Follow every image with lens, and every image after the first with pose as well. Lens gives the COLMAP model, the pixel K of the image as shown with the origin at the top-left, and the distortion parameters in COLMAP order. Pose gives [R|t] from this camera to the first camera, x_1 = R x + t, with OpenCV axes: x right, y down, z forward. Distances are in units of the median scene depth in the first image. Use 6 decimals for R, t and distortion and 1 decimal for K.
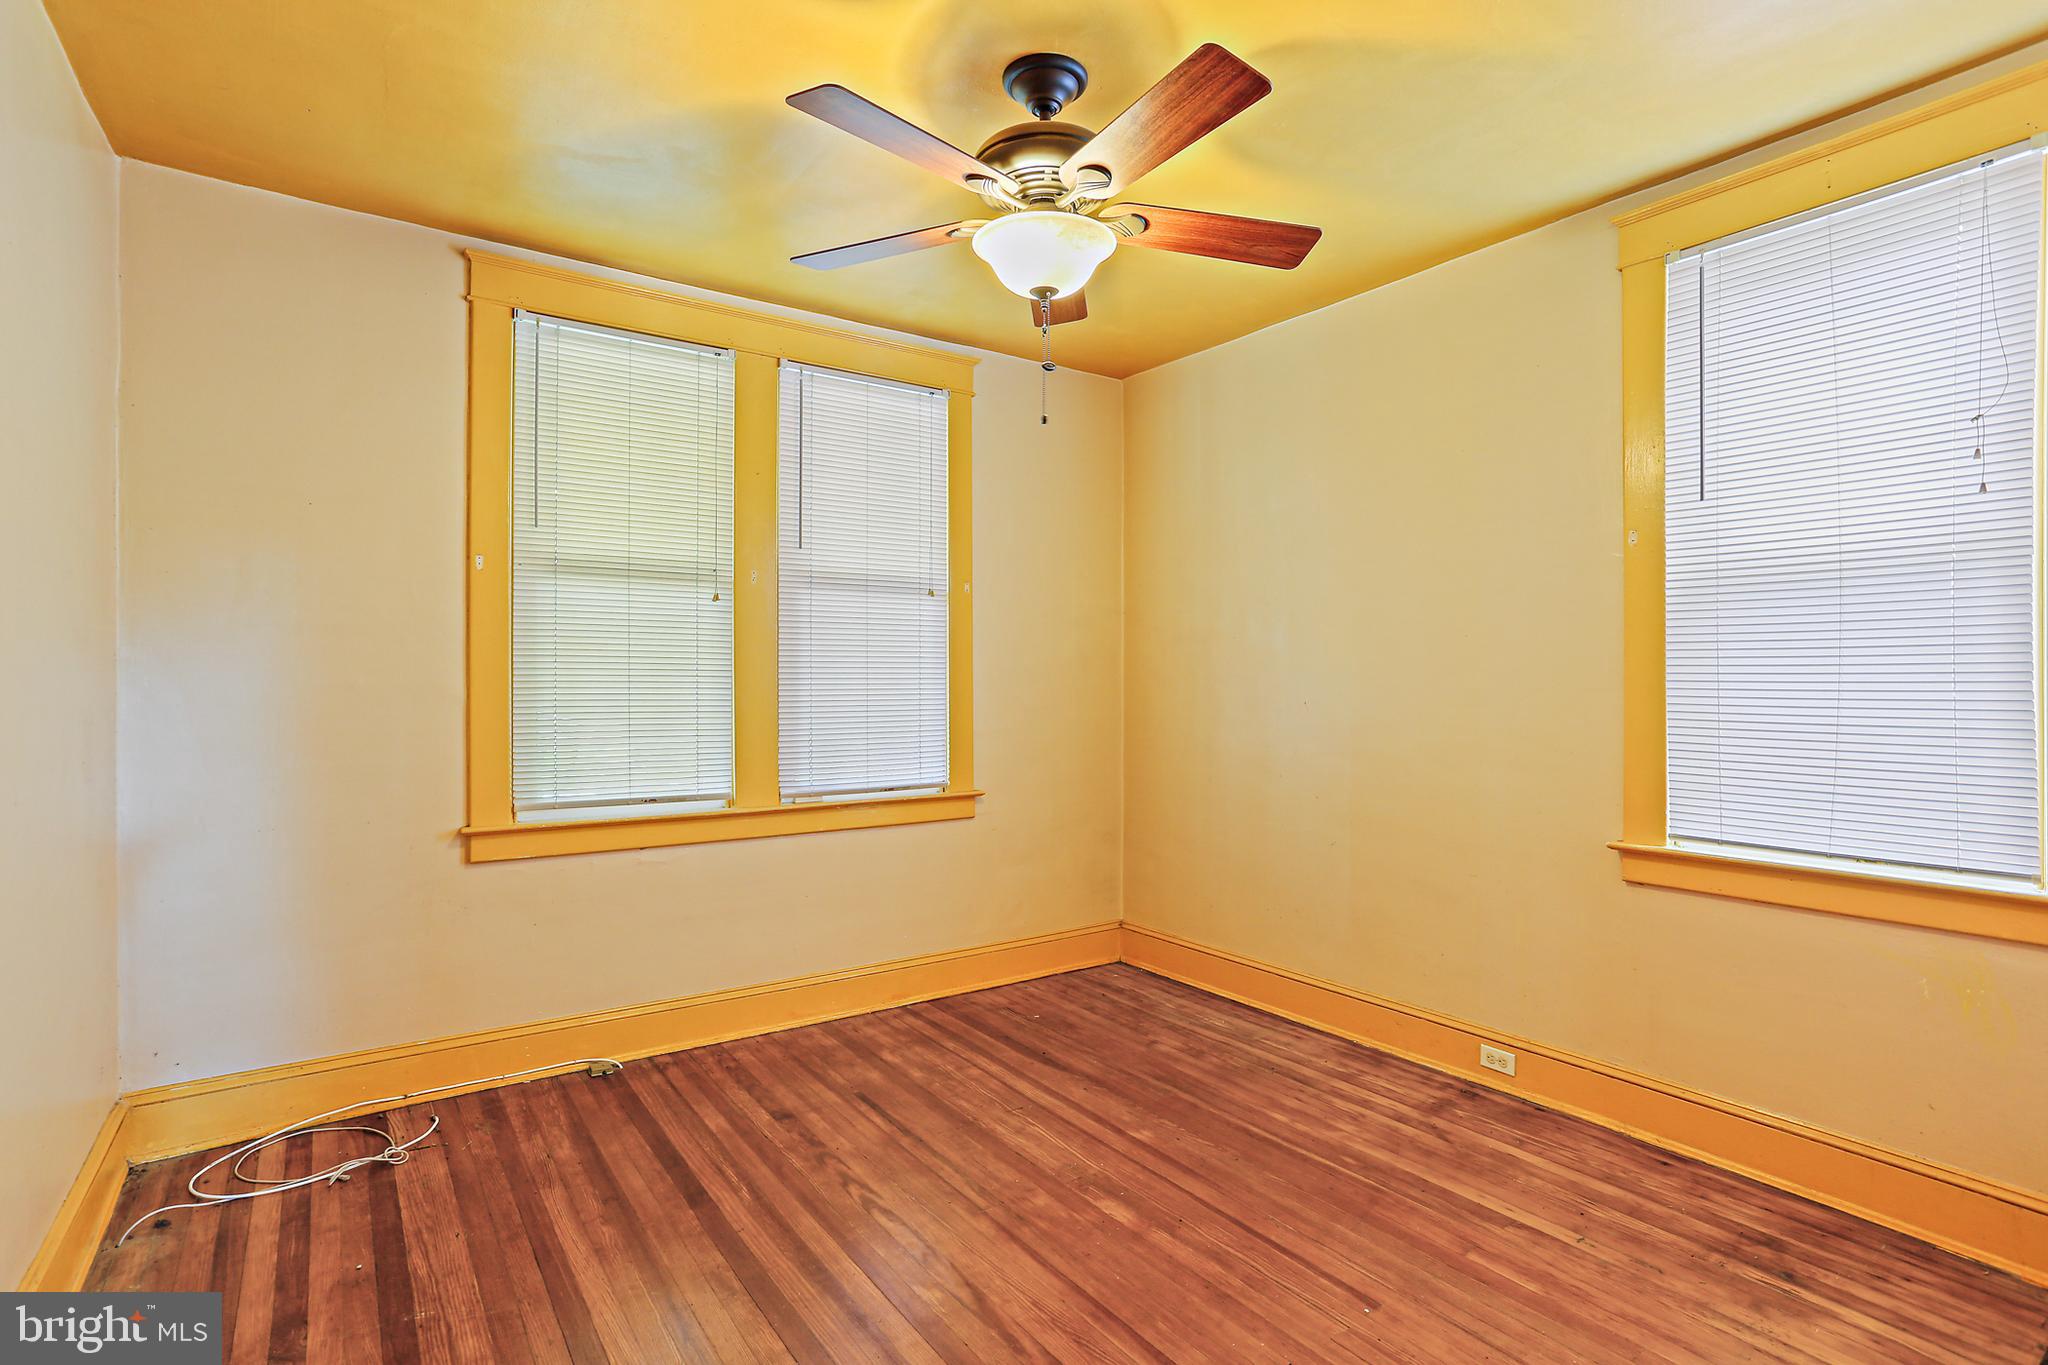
lens RADIAL K [[993.3, 0, 1019.1], [0, 993.3, 682.7], [0, 0, 1]] dist [-0.048984, 0.025836]
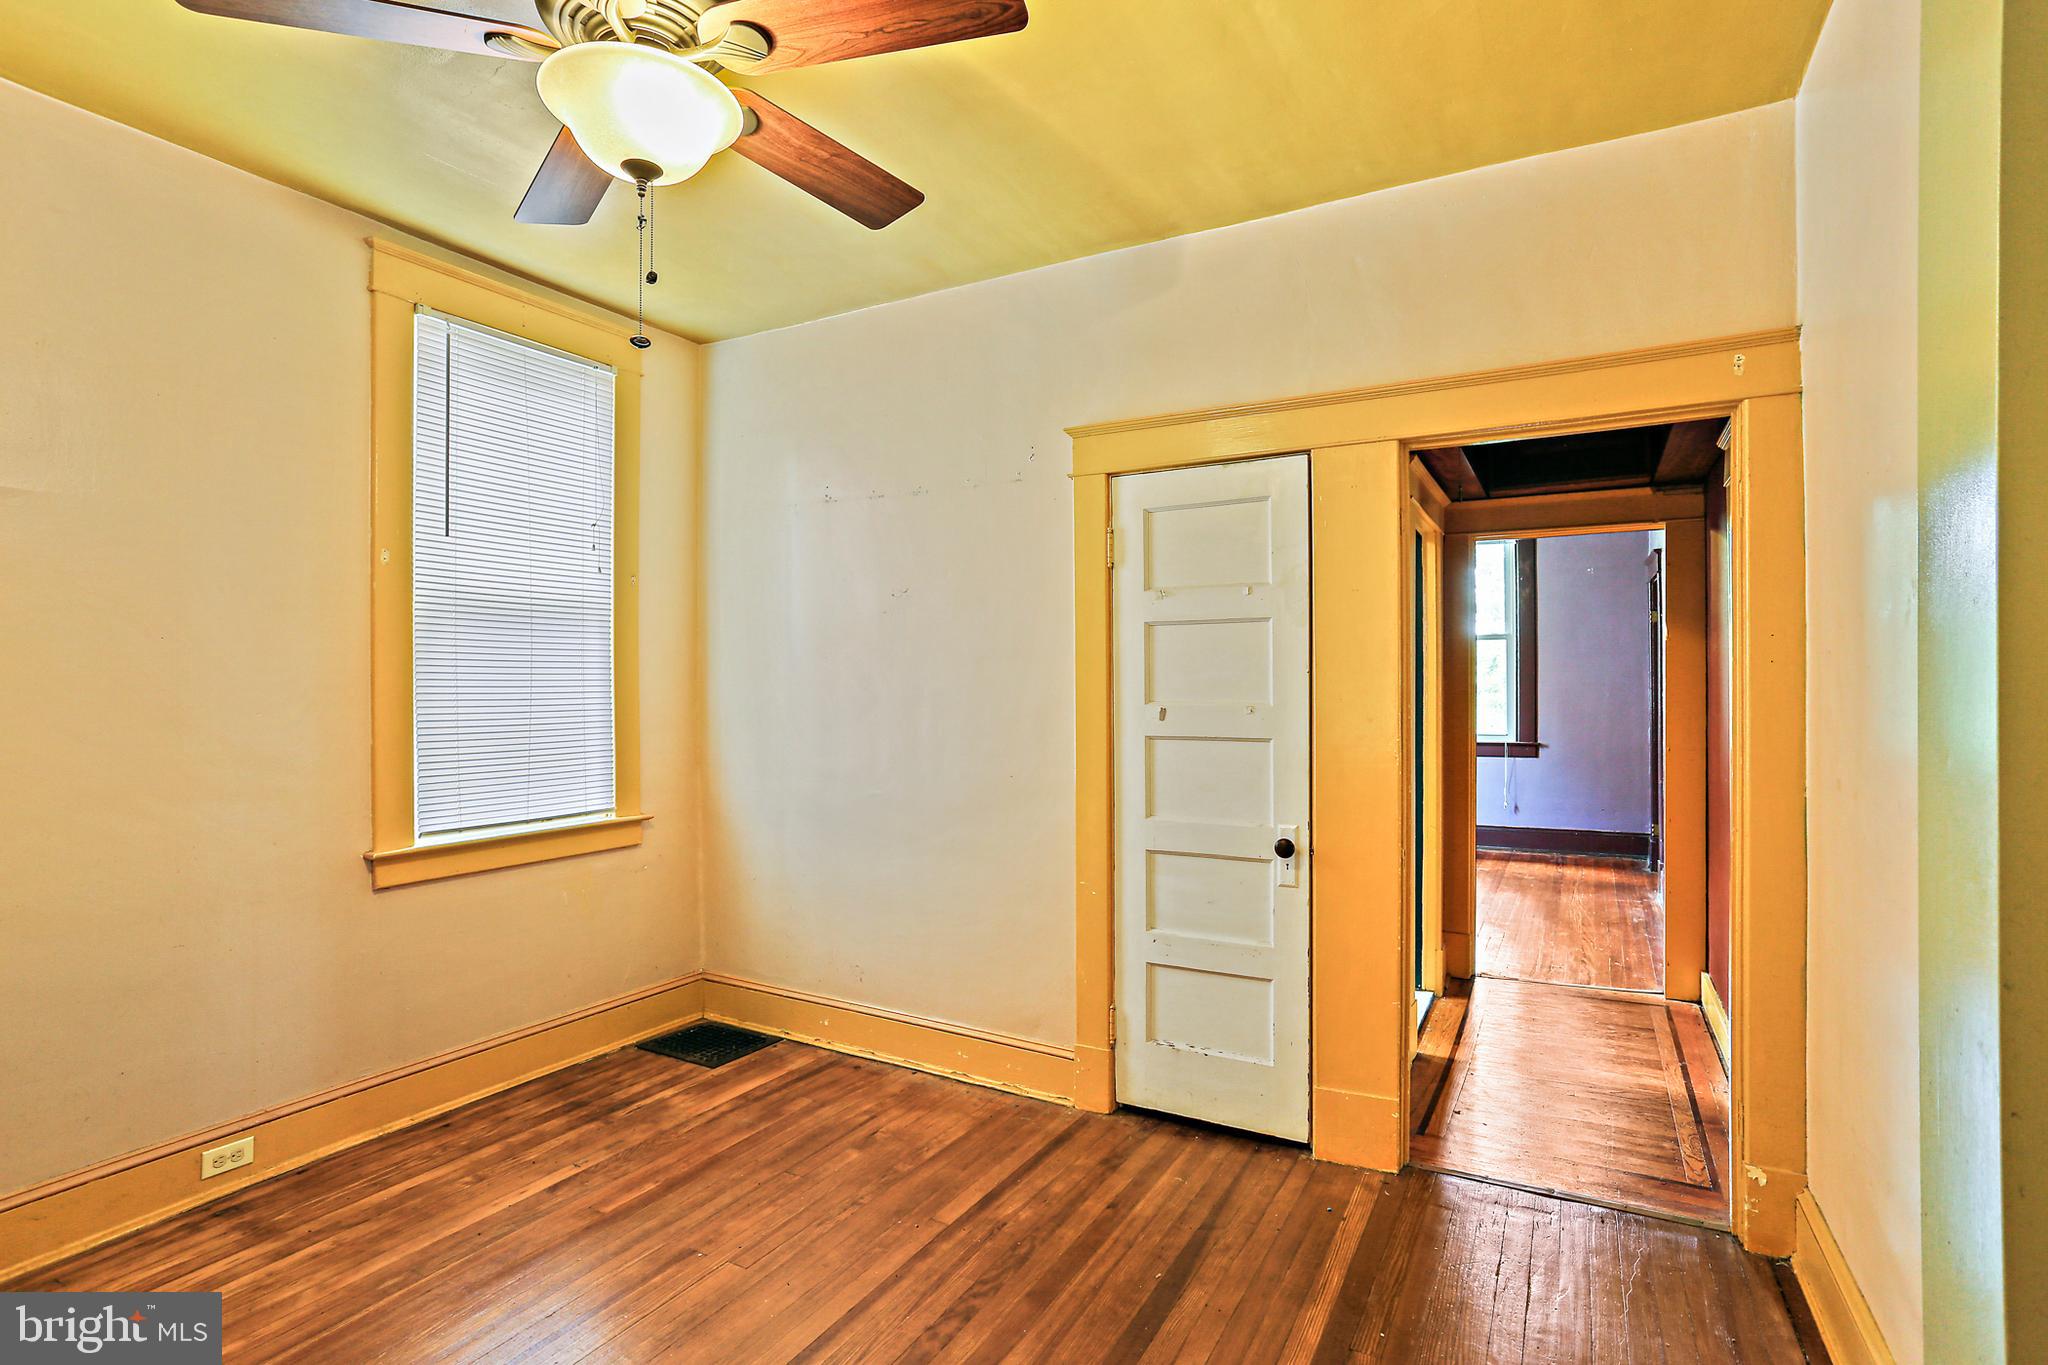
lens RADIAL K [[993.3, 0, 1019.1], [0, 993.3, 682.7], [0, 0, 1]] dist [-0.048984, 0.025836]
pose [[-0.432575, 0.003741, 0.901590, -0.630409], [0.008890, 0.999960, 0.000116, -0.007965], [-0.901554, 0.008065, -0.432591, 0.887152]]
